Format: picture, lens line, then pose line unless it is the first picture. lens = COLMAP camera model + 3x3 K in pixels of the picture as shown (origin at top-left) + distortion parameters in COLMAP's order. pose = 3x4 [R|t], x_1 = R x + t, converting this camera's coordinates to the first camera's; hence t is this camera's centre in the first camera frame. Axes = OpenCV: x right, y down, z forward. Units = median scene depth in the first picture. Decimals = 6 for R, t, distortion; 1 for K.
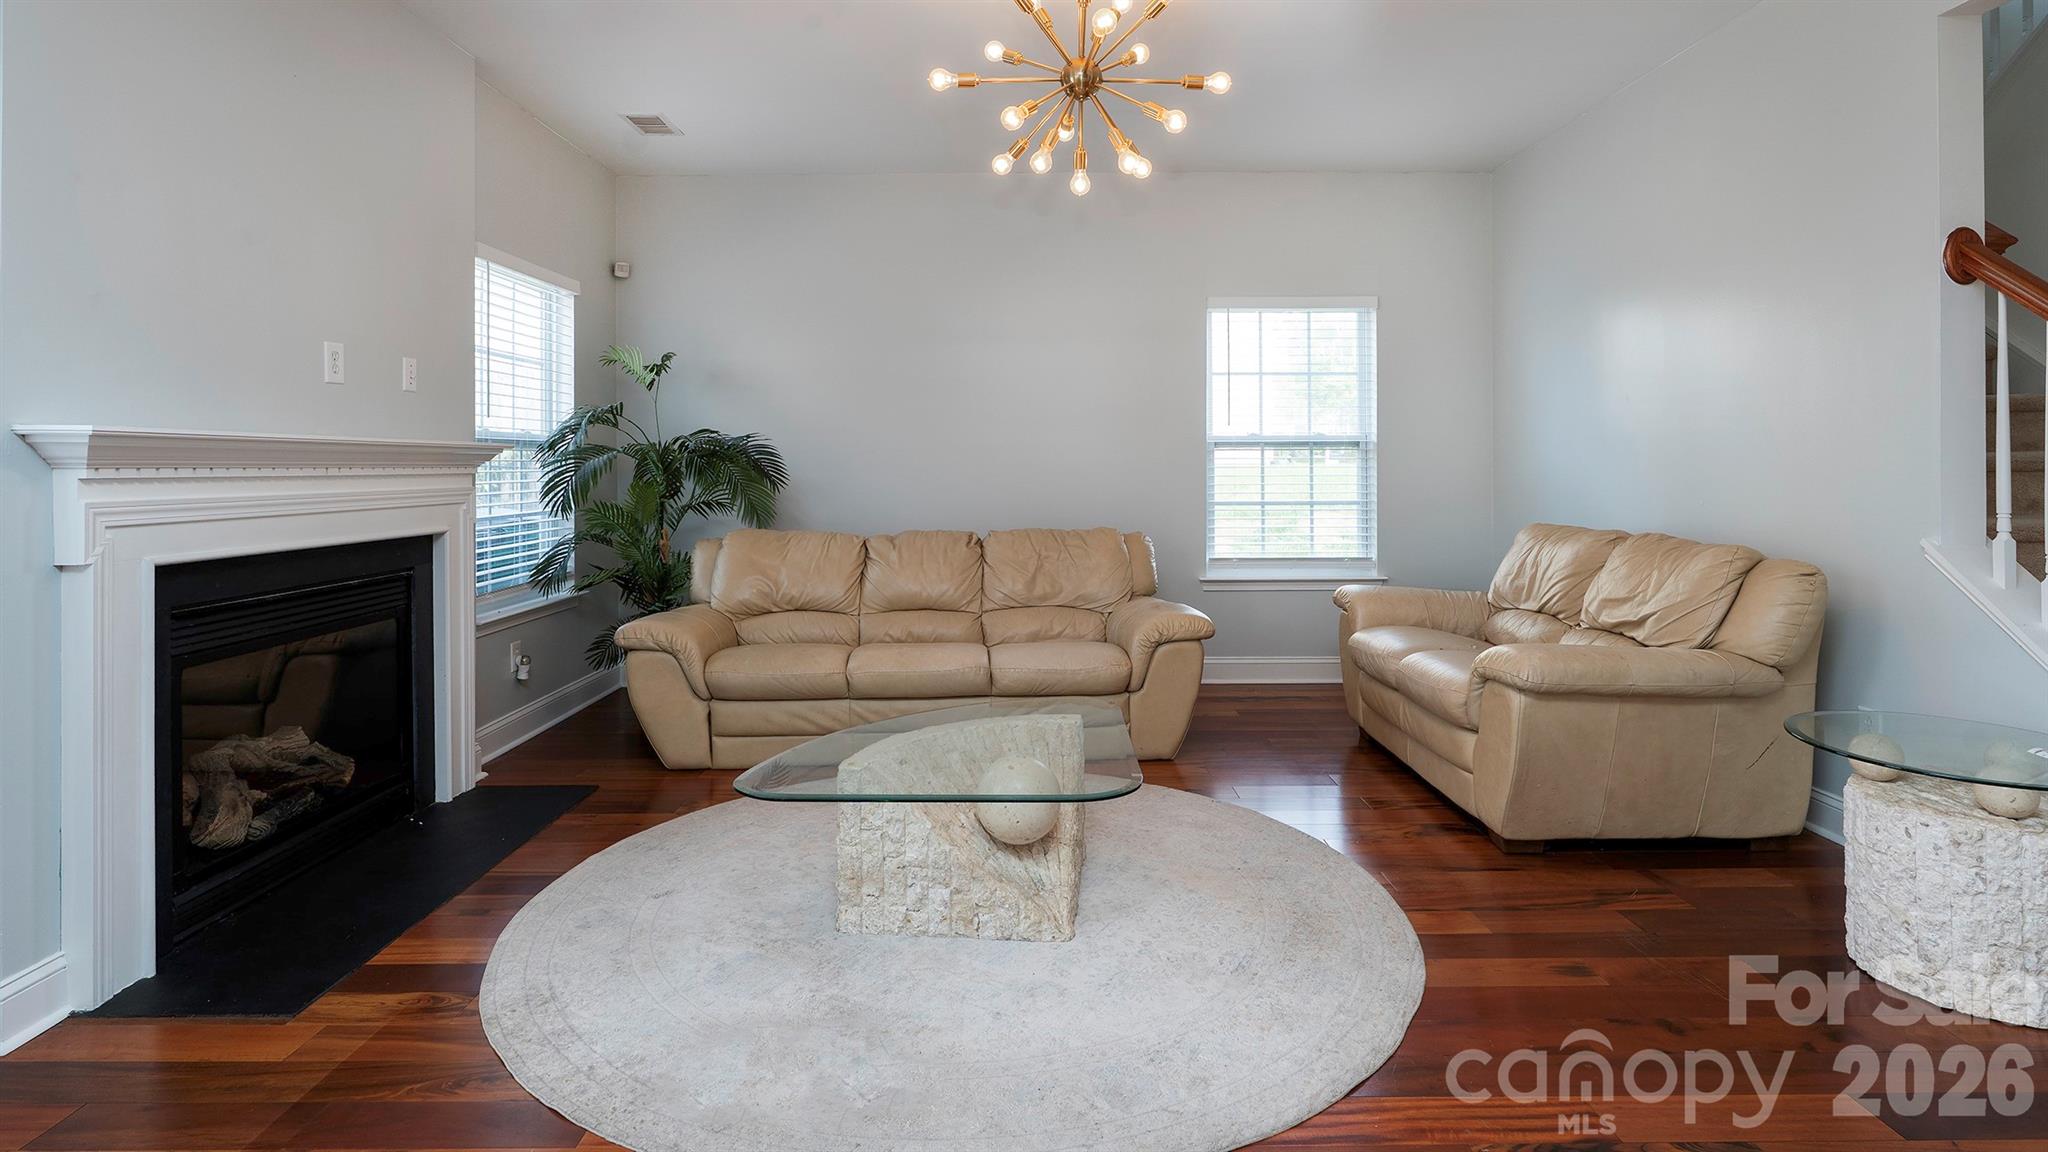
lens RADIAL K [[973.7, 0, 1011.0], [0, 973.7, 463.0], [0, 0, 1]] dist [-0.004989, 0.000160]
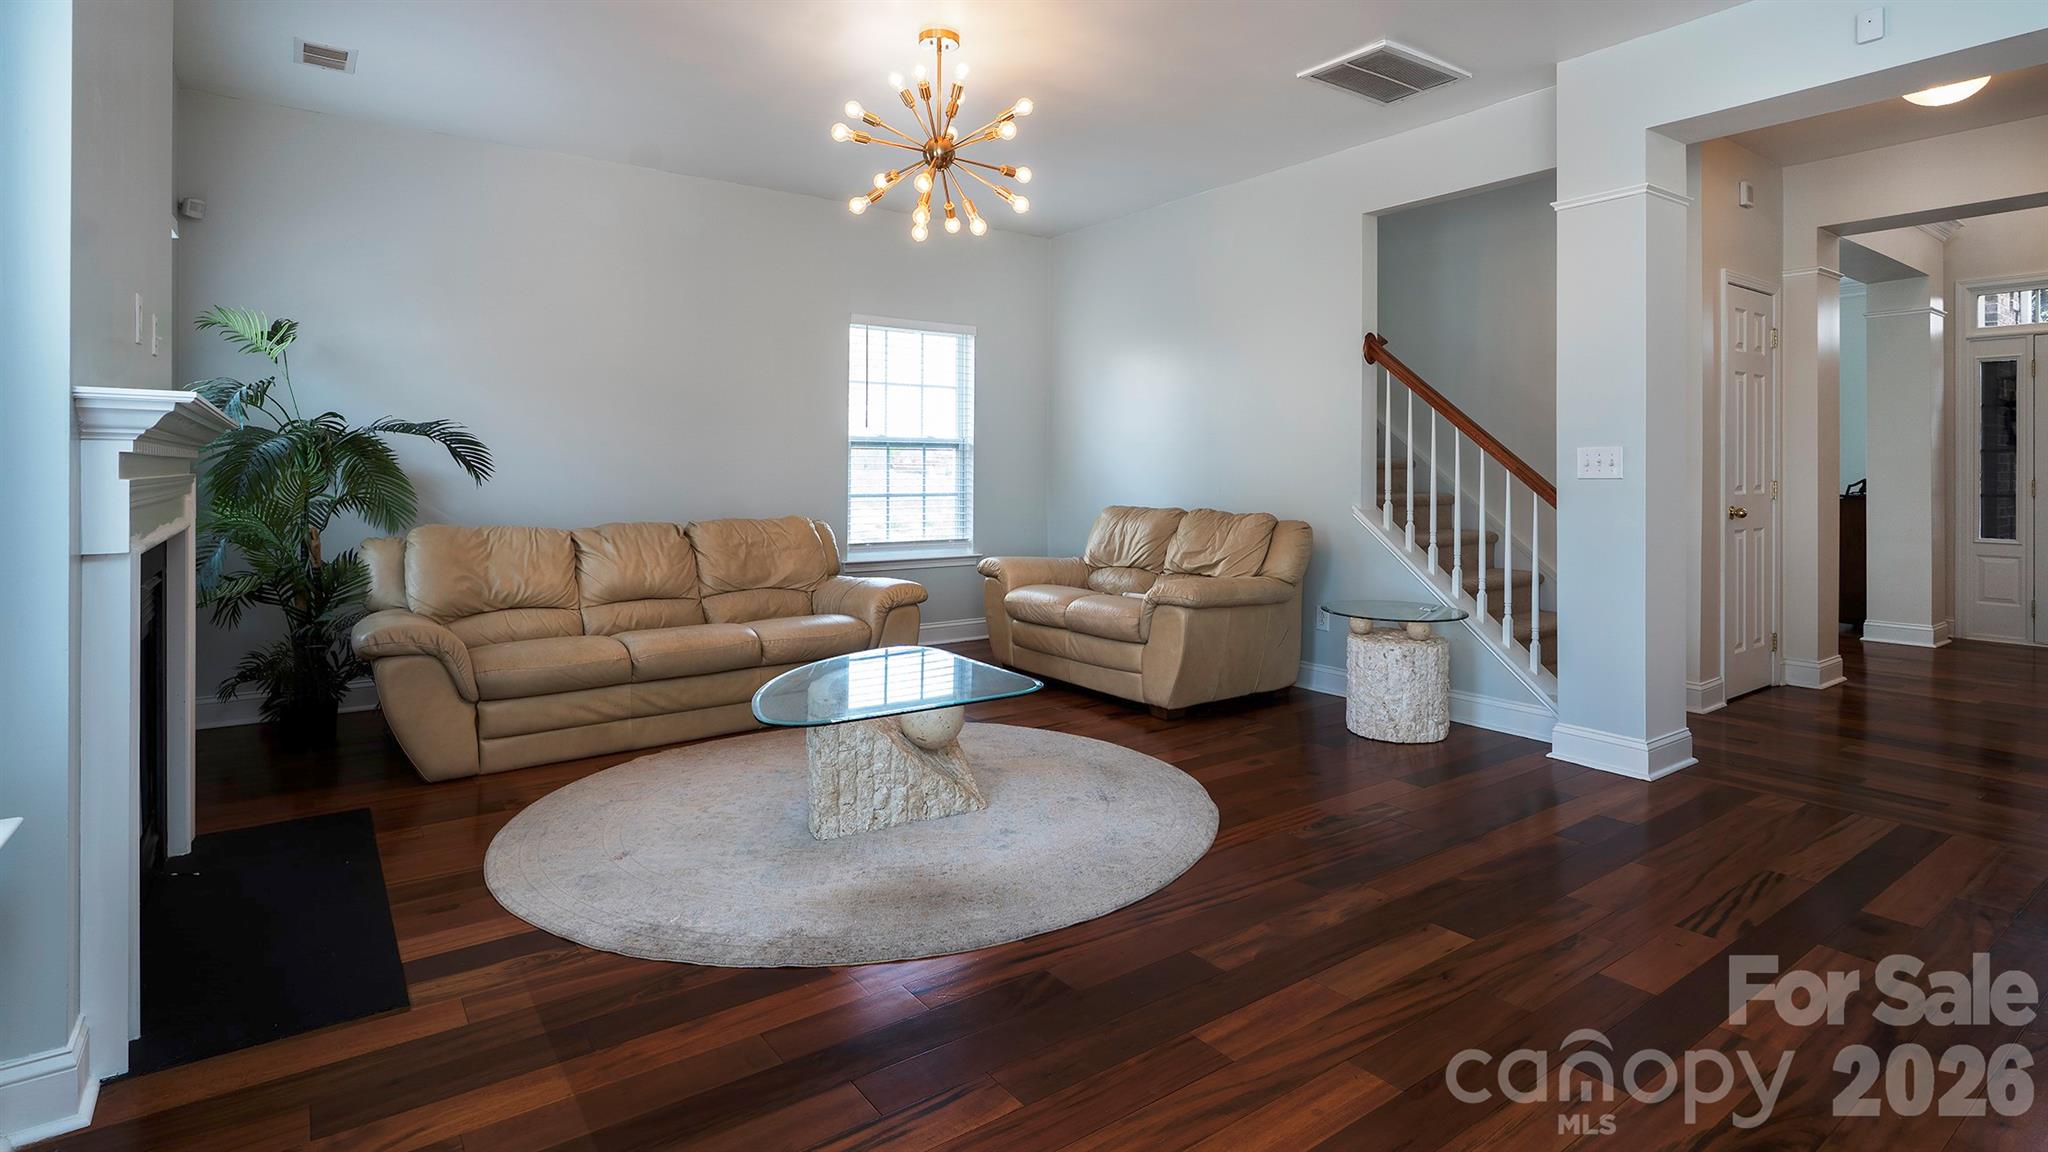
lens RADIAL K [[1027.0, 0, 1016.7], [0, 1027.0, 469.4], [0, 0, 1]] dist [-0.006911, 0.000001]
pose [[0.805398, 0.008306, 0.592676, -0.476702], [-0.009867, 0.999951, -0.000605, 0.013654], [-0.592653, -0.005360, 0.805440, -0.107139]]
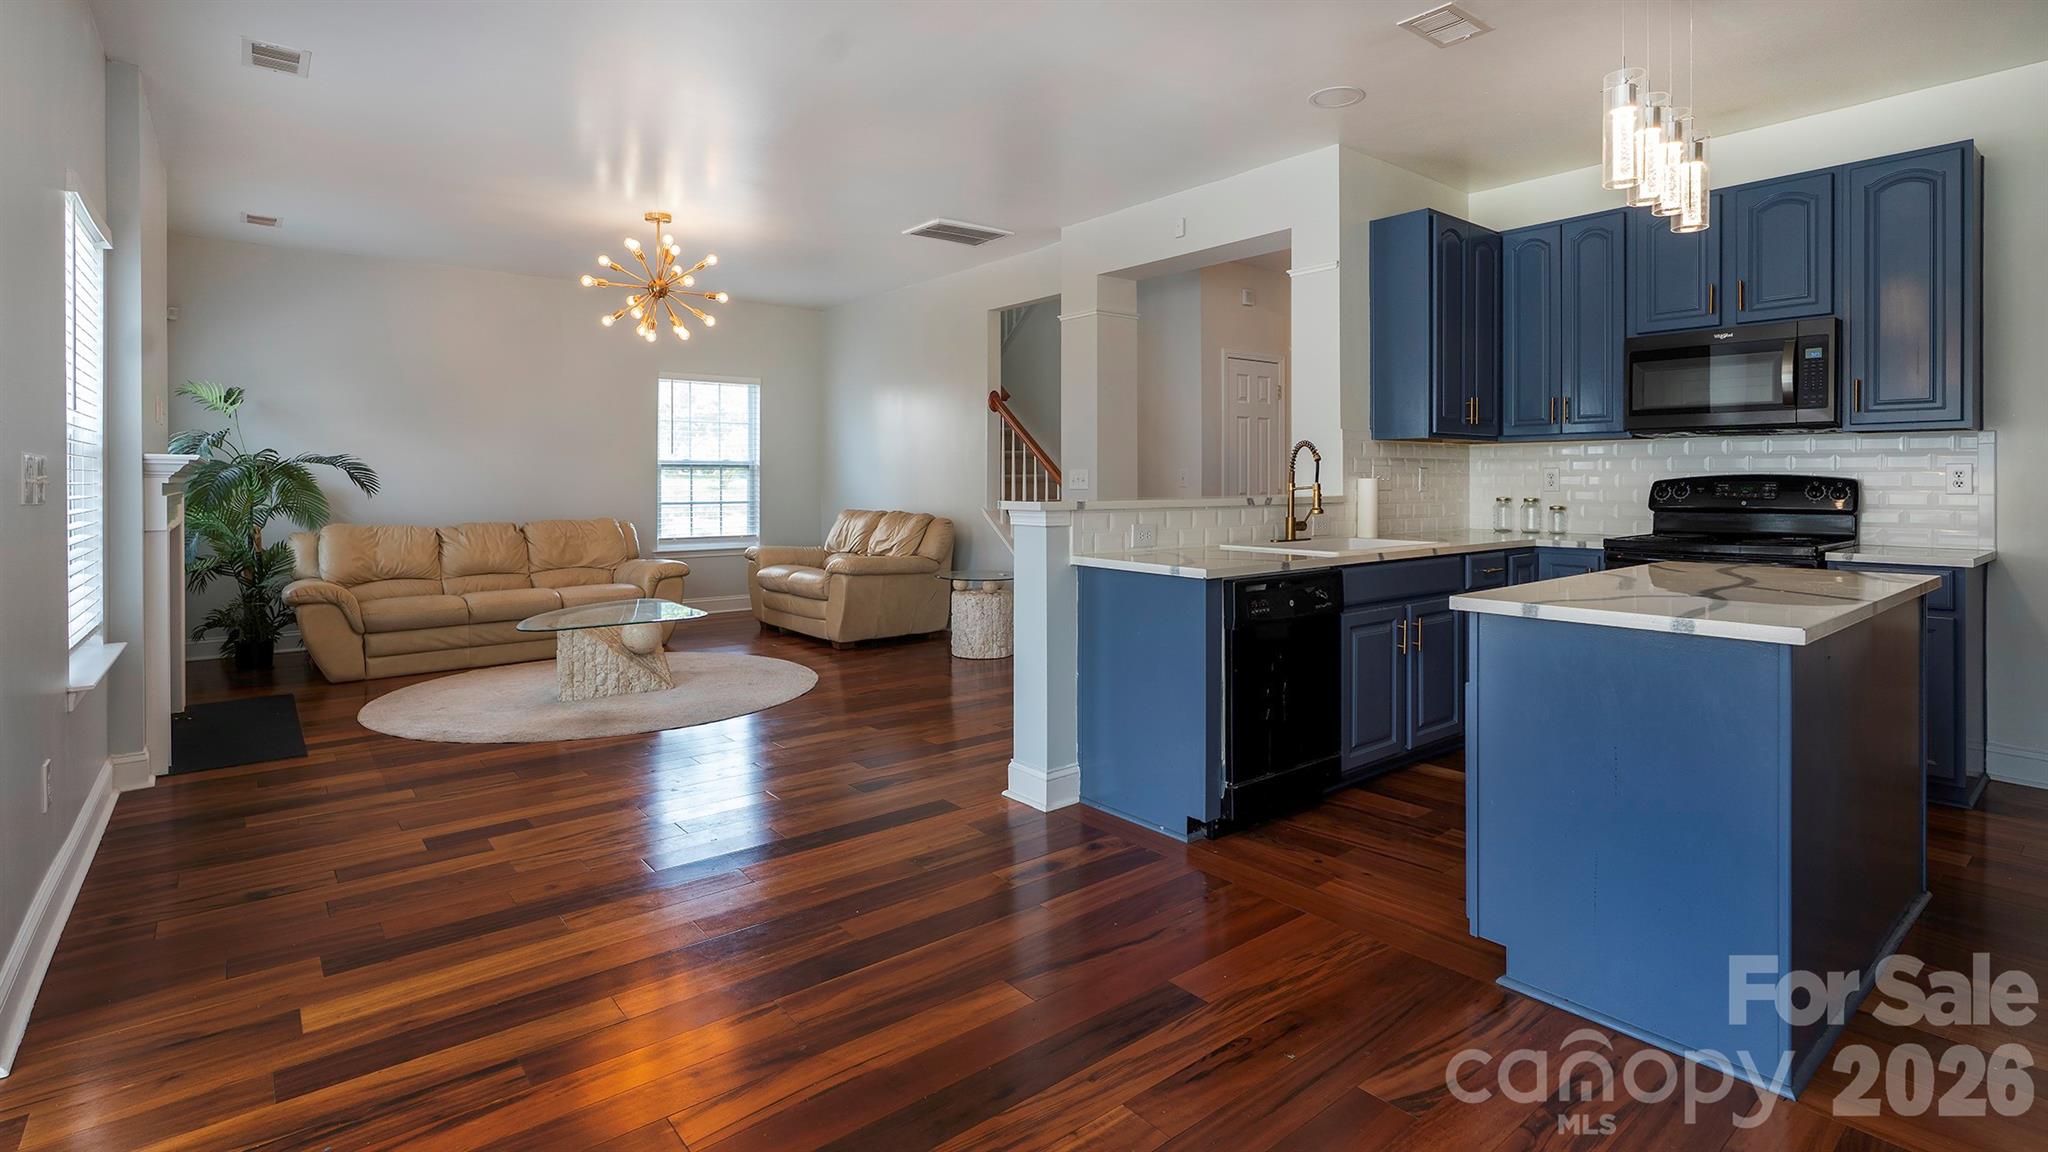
lens RADIAL K [[992.2, 0, 1008.0], [0, 992.2, 483.5], [0, 0, 1]] dist [-0.003248, -0.000094]
pose [[0.776873, 0.001576, 0.629655, -0.498051], [-0.004812, 0.999983, 0.003434, 0.002074], [-0.629638, -0.005698, 0.776867, -0.807213]]
